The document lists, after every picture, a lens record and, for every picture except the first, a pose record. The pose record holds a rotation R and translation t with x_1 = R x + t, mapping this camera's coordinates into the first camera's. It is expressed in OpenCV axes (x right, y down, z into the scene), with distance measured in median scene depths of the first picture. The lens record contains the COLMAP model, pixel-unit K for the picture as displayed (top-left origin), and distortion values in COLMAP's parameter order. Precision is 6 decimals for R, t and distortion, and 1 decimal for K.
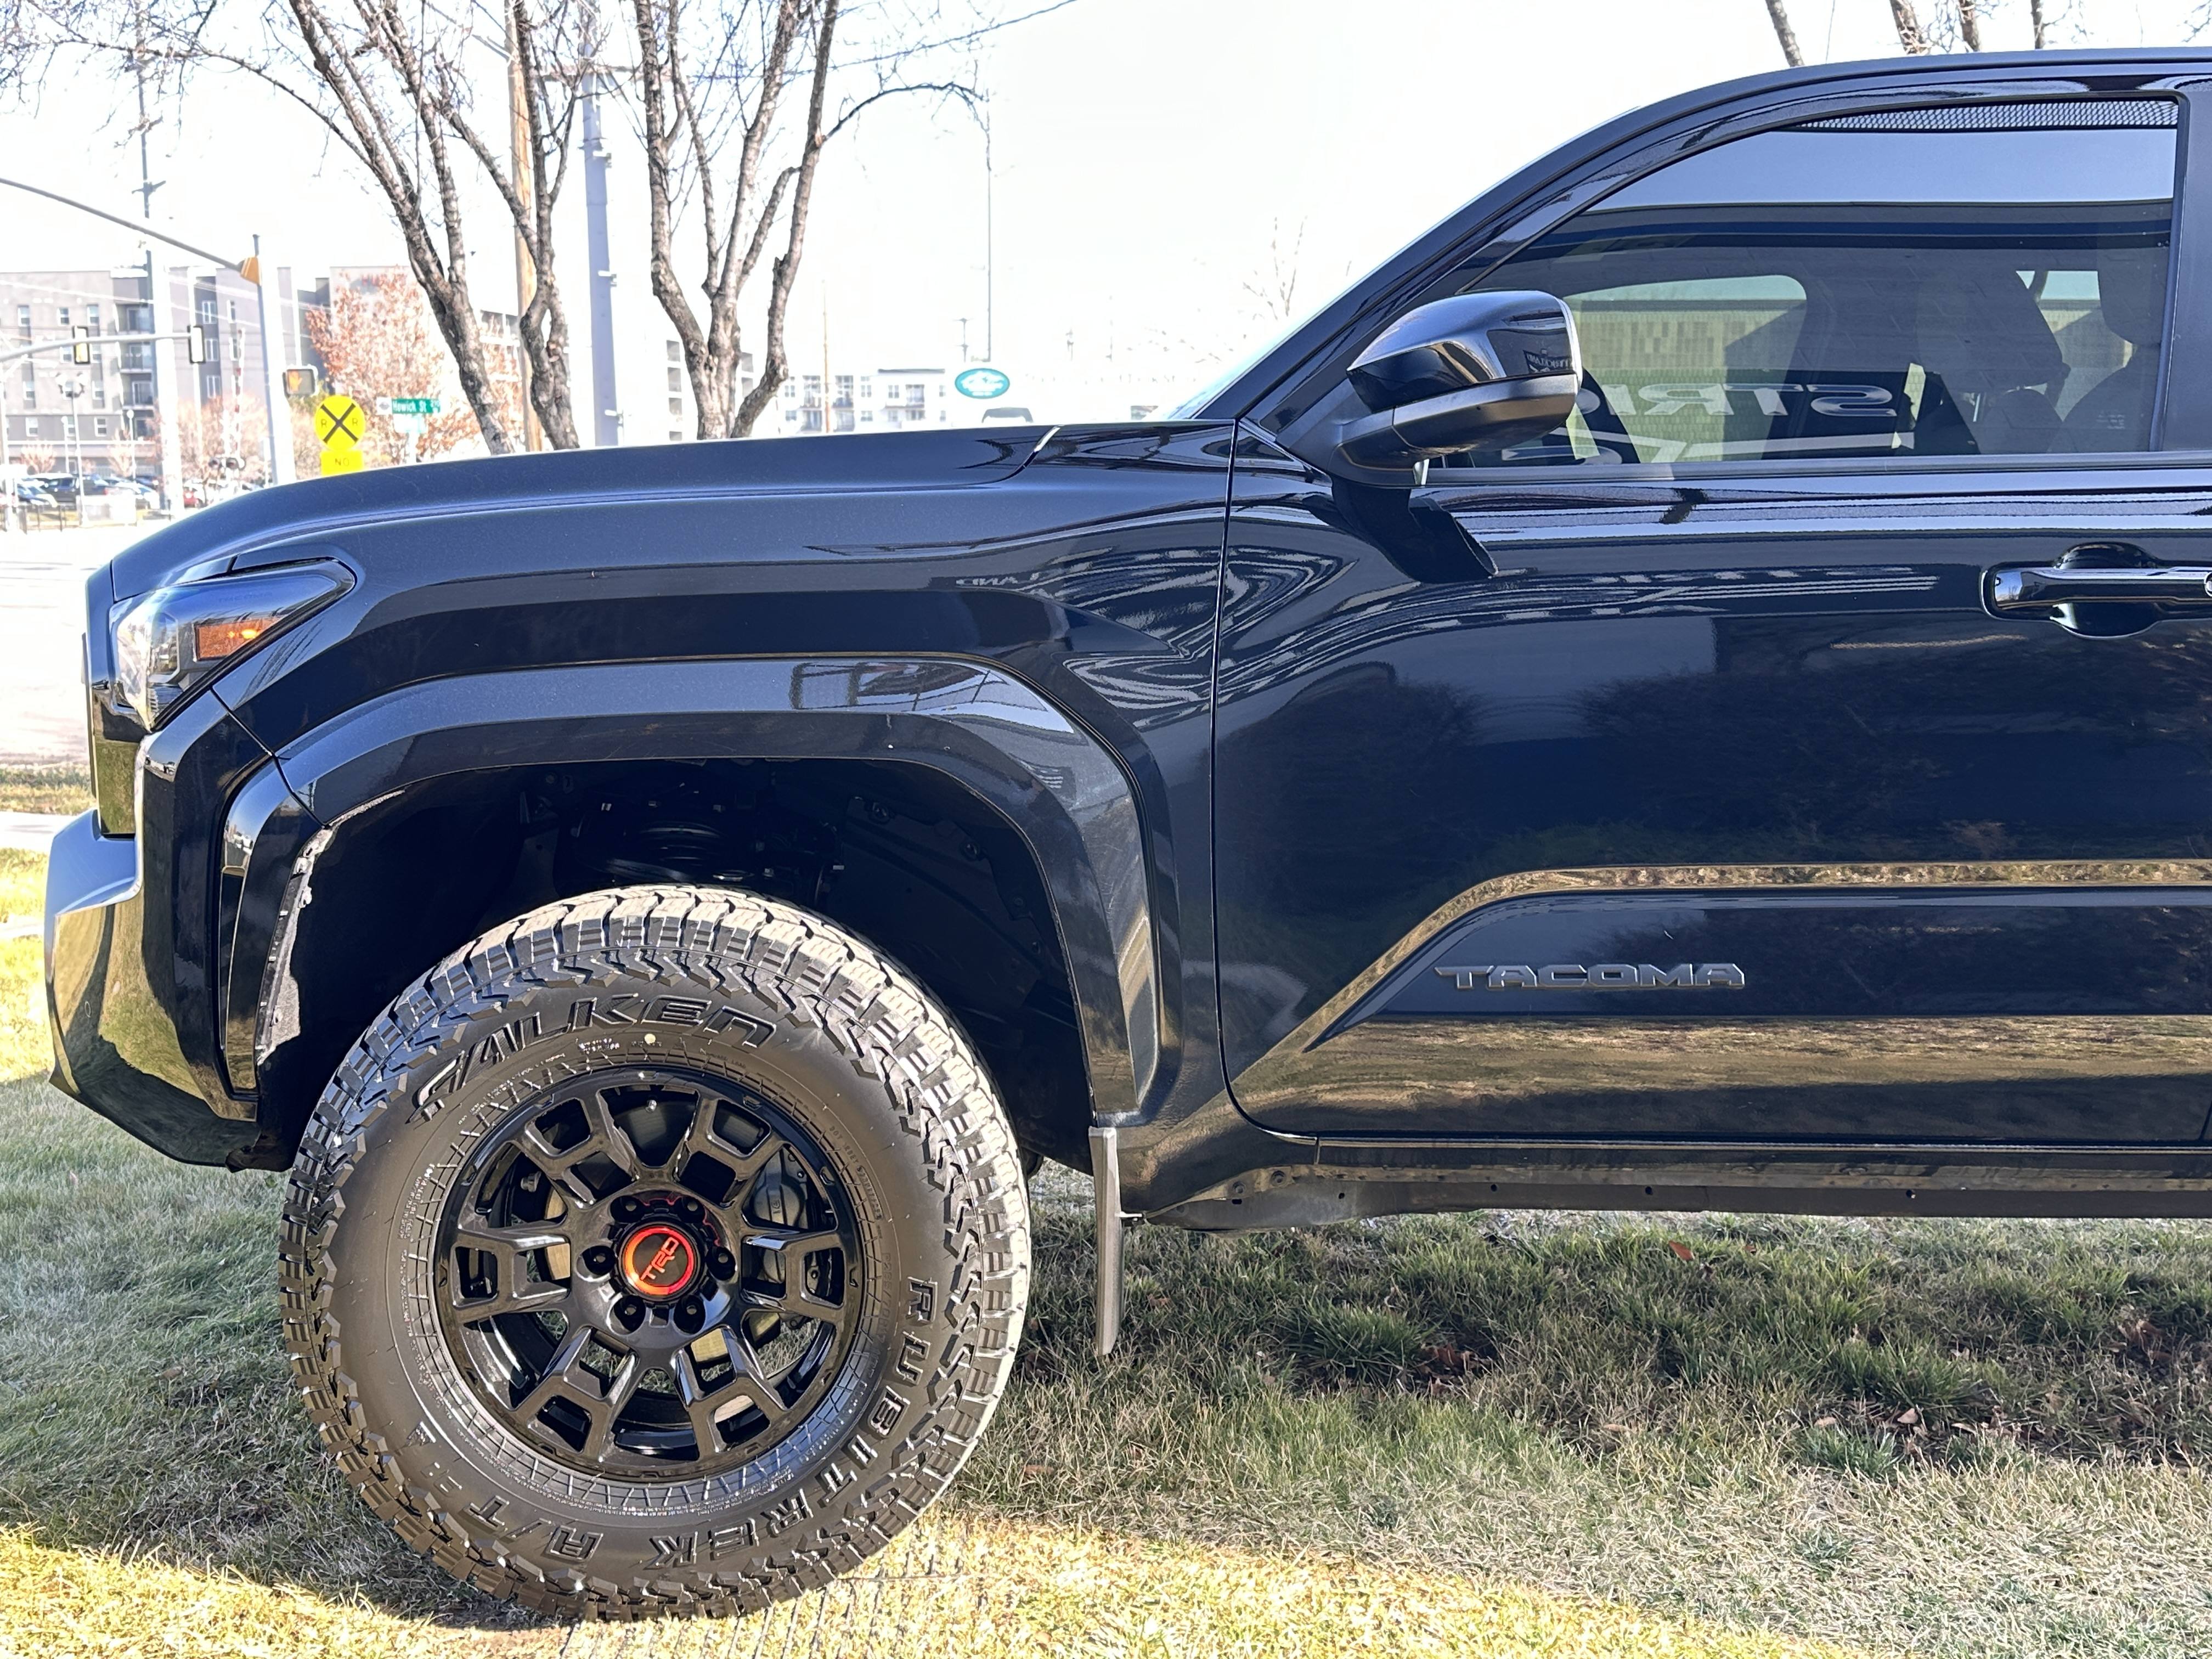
lens RADIAL K [[2204.4, 0, 1107.7], [0, 2204.4, 827.2], [0, 0, 1]] dist [0.175245, -0.363376]
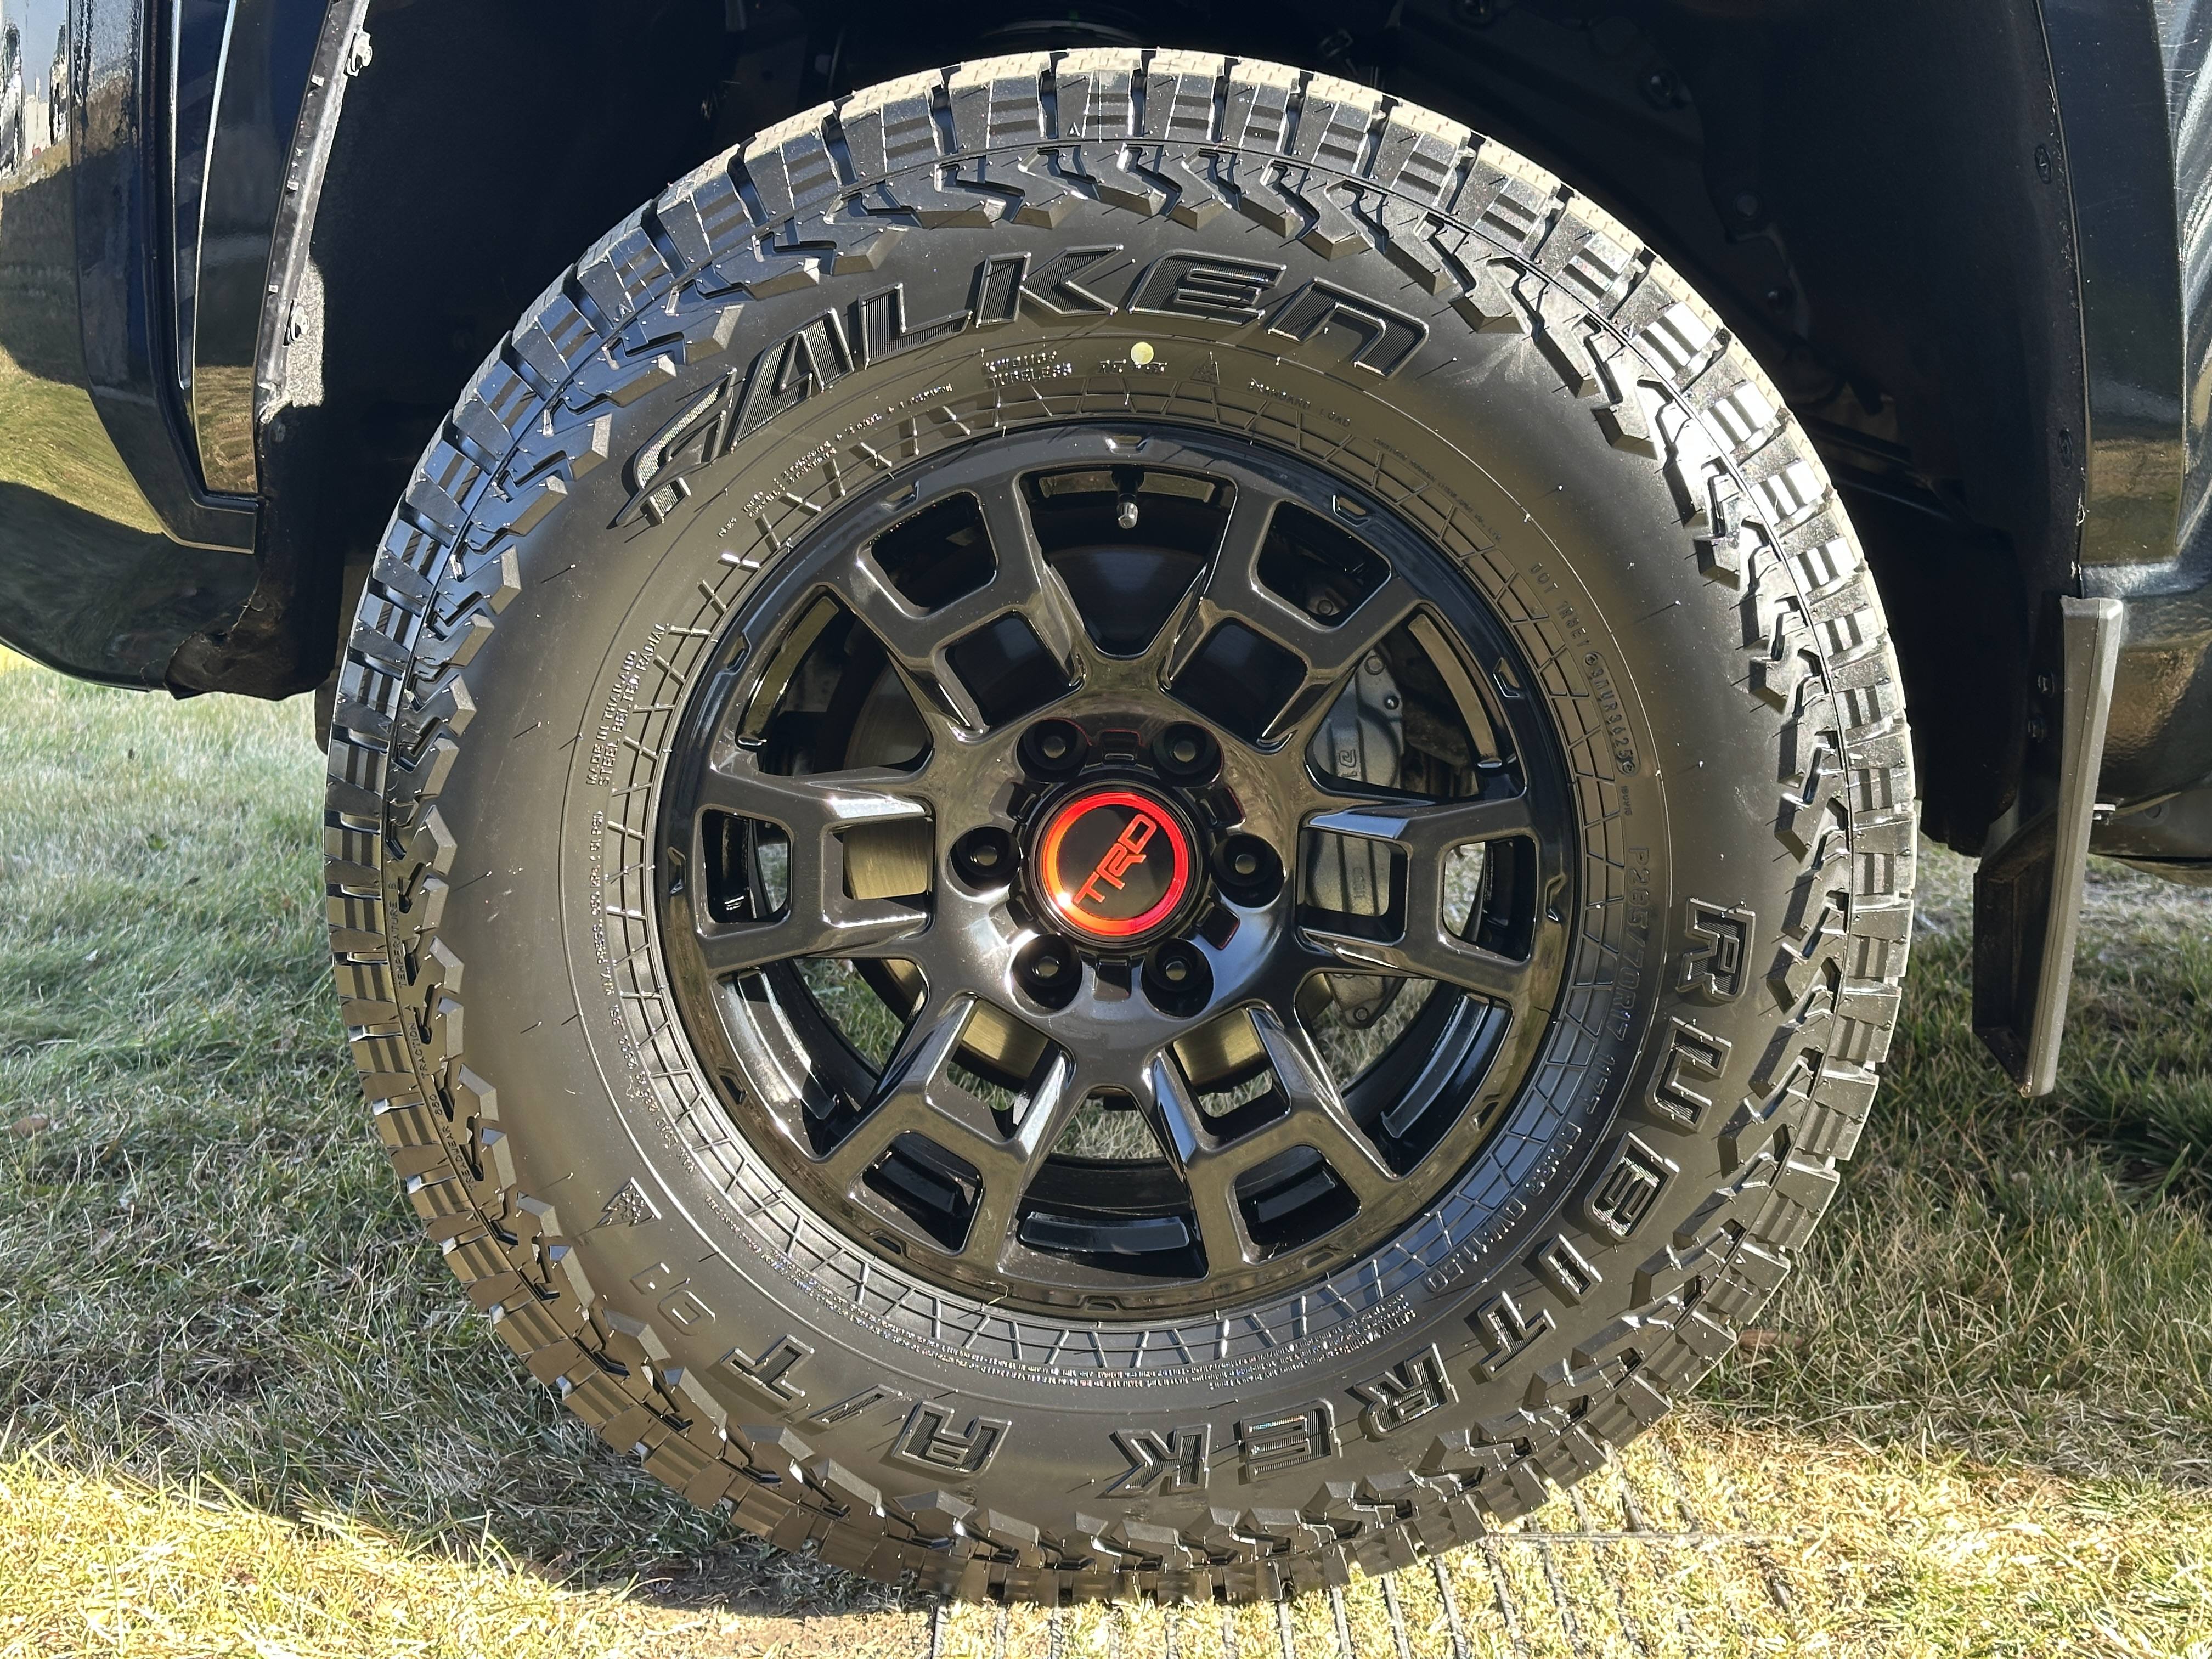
lens RADIAL K [[3058.6, 0, 1105.3], [0, 3058.6, 824.9], [0, 0, 1]] dist [0.107911, 0.012034]
pose [[0.999636, 0.021017, -0.016900, -0.196095], [-0.019422, 0.995792, 0.089563, 0.131277], [0.018711, -0.089202, 0.995838, 0.367430]]
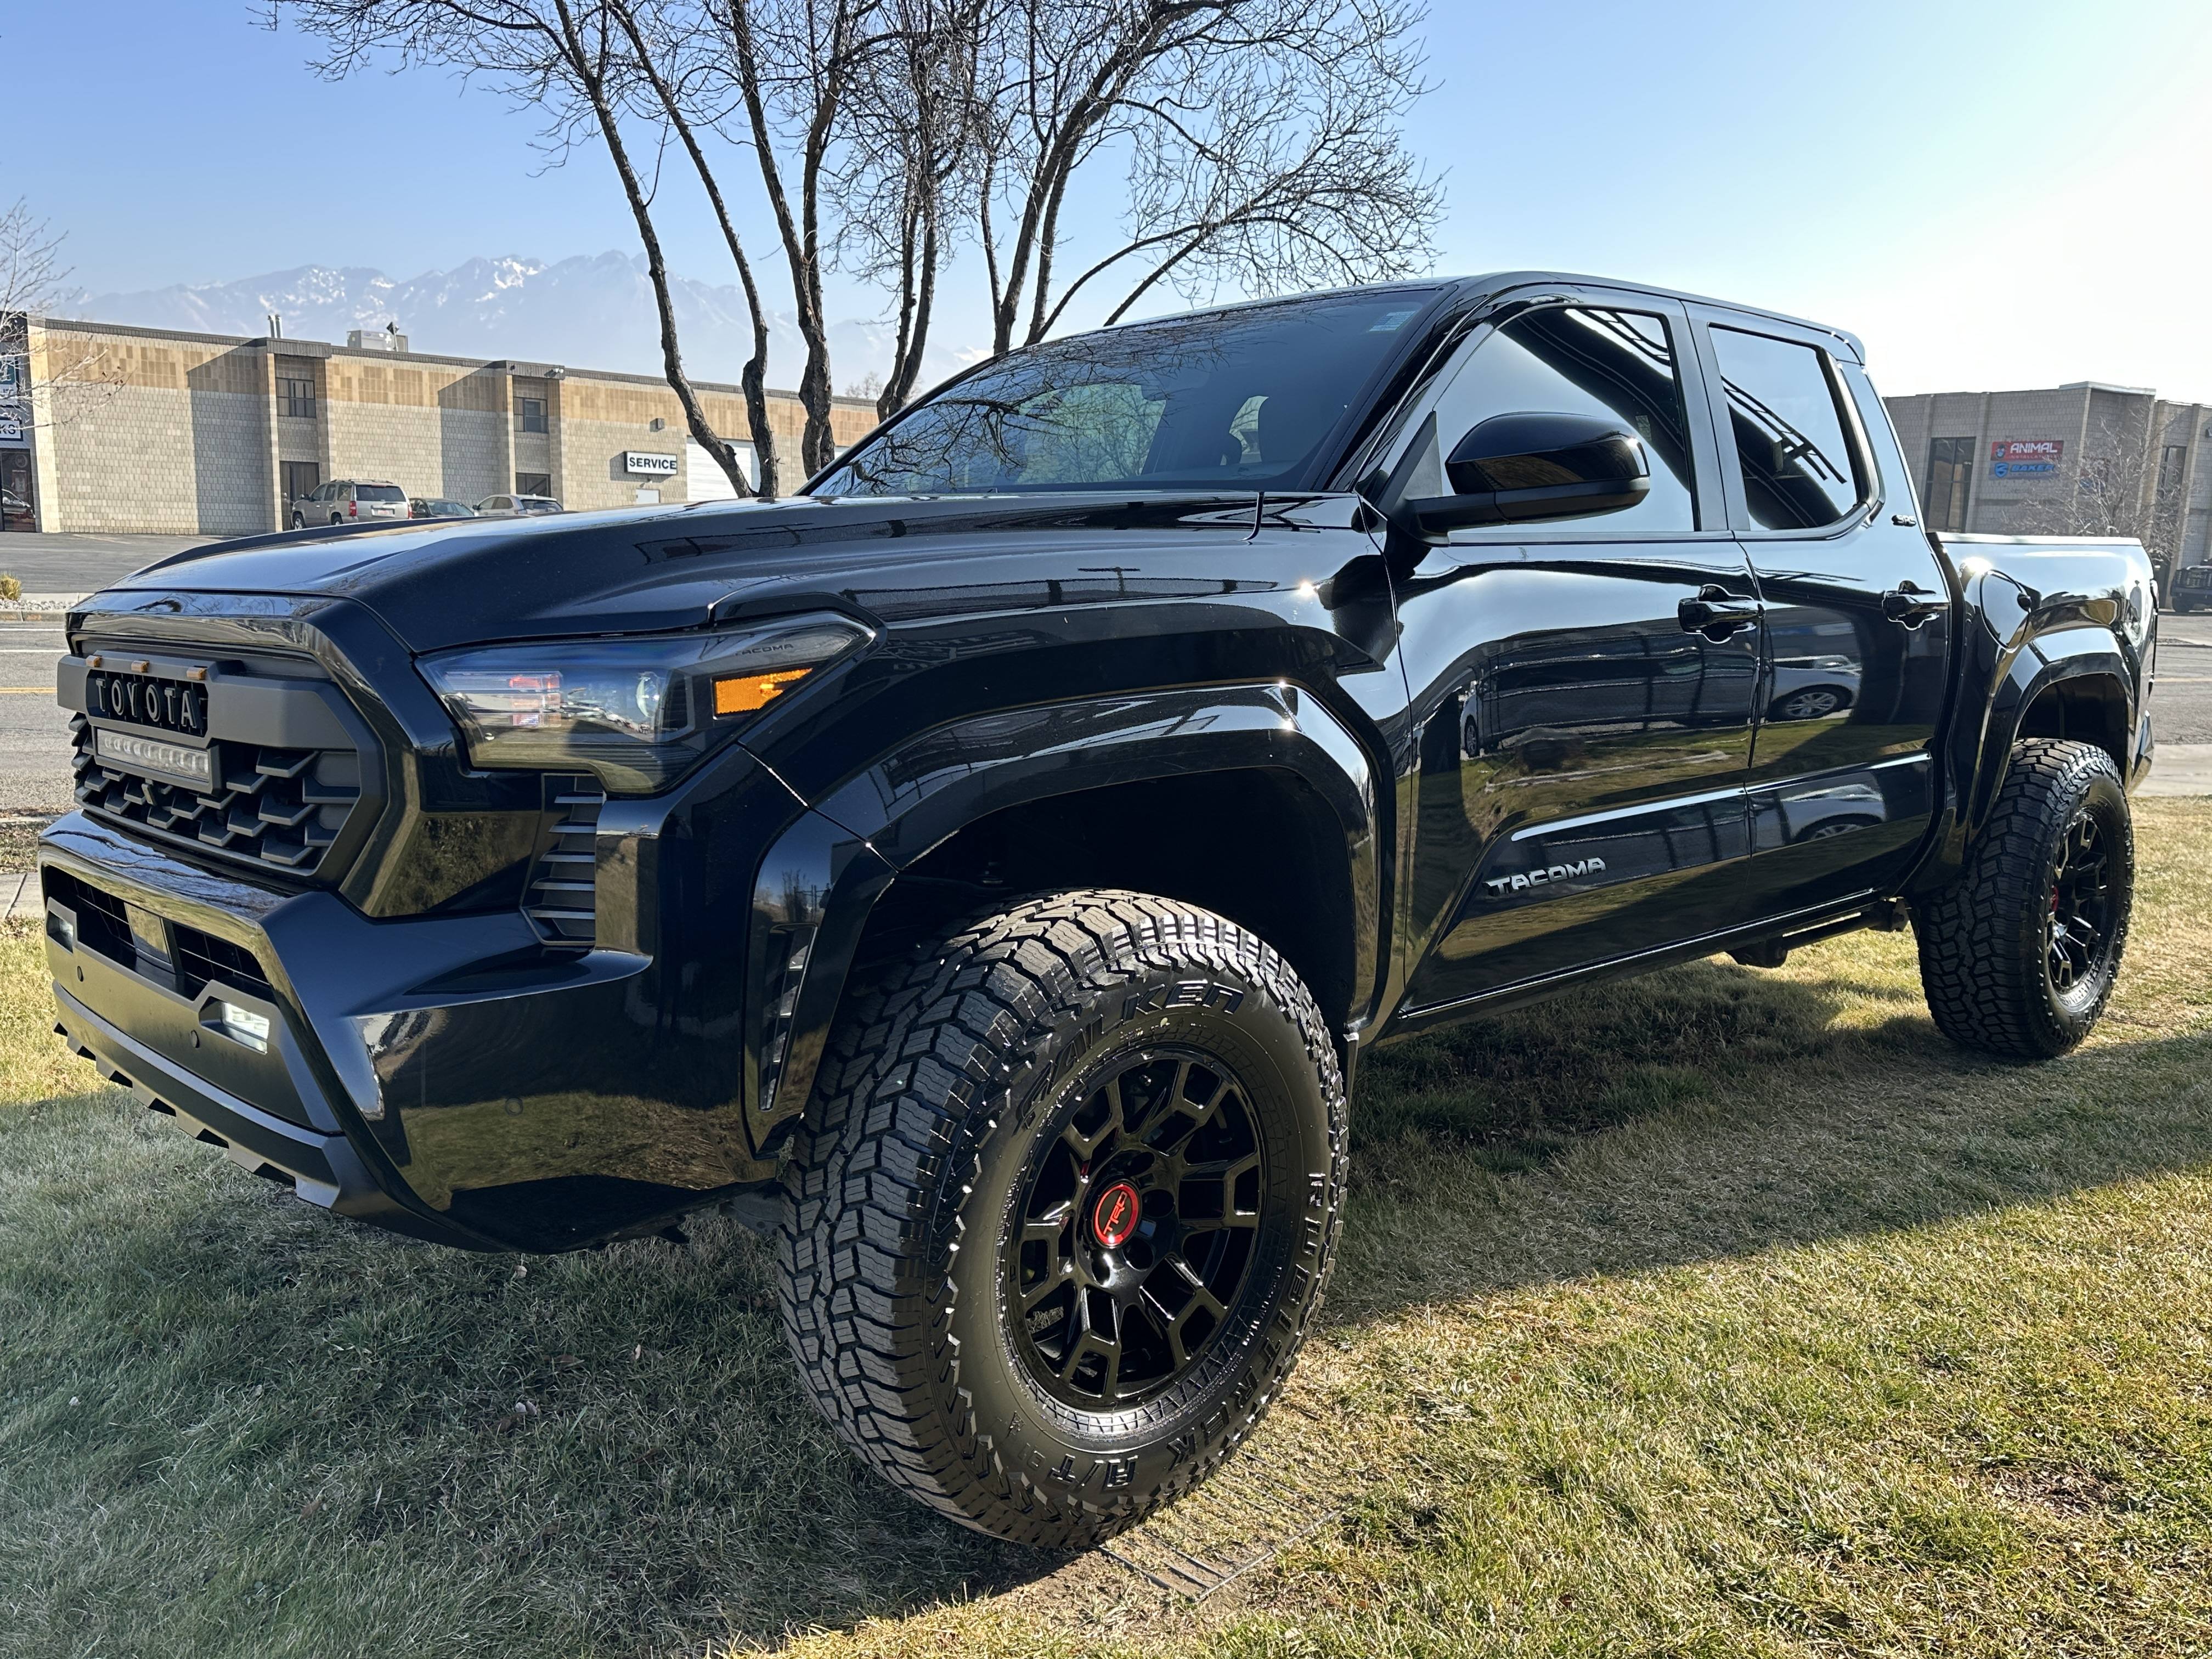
lens RADIAL K [[1727.8, 0, 1107.6], [0, 1727.8, 821.6], [0, 0, 1]] dist [0.140155, -0.143459]
pose [[0.729064, -0.097542, 0.677459, -0.811636], [0.078339, 0.995180, 0.058982, -0.063506], [-0.679947, 0.010070, 0.733192, 0.344716]]
